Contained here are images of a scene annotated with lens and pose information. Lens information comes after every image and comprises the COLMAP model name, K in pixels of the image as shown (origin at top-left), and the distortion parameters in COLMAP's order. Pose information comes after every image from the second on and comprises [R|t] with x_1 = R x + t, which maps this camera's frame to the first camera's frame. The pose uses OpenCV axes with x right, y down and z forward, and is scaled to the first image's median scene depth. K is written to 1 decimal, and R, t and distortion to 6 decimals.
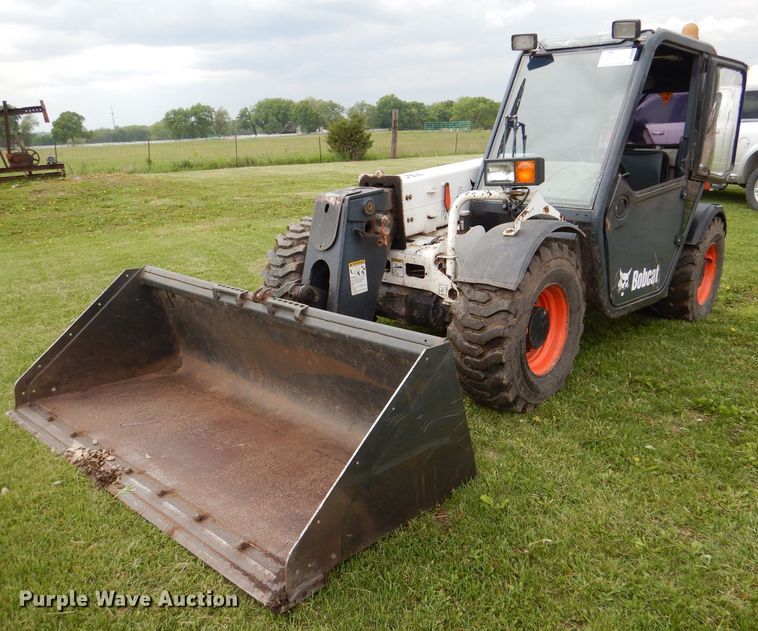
lens RADIAL K [[672.7, 0, 308.5], [0, 672.7, 244.4], [0, 0, 1]] dist [0.008476, 0.016795]
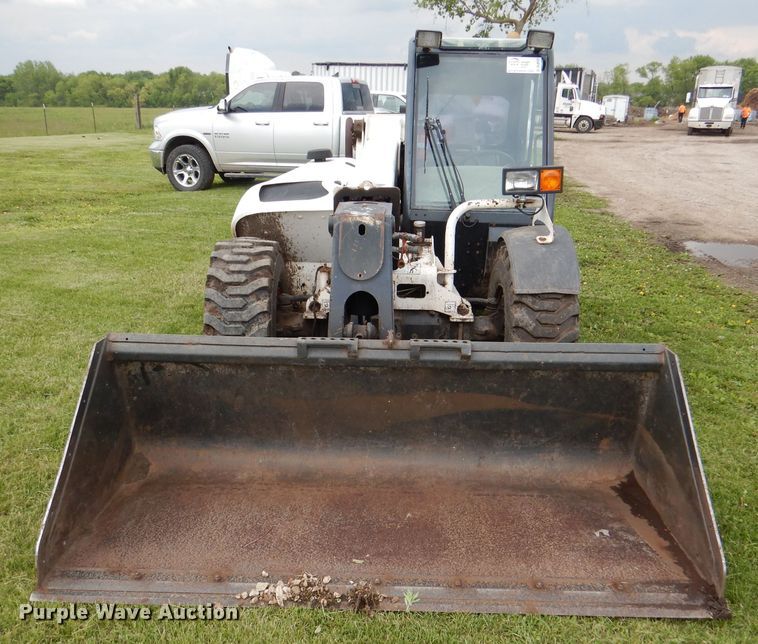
lens RADIAL K [[820.0, 0, 306.4], [0, 820.0, 324.3], [0, 0, 1]] dist [-0.000190, -0.006094]
pose [[0.734762, -0.151162, 0.661267, -0.589360], [0.091780, 0.988044, 0.123880, -0.057520], [-0.672087, -0.030331, 0.739851, 0.228093]]
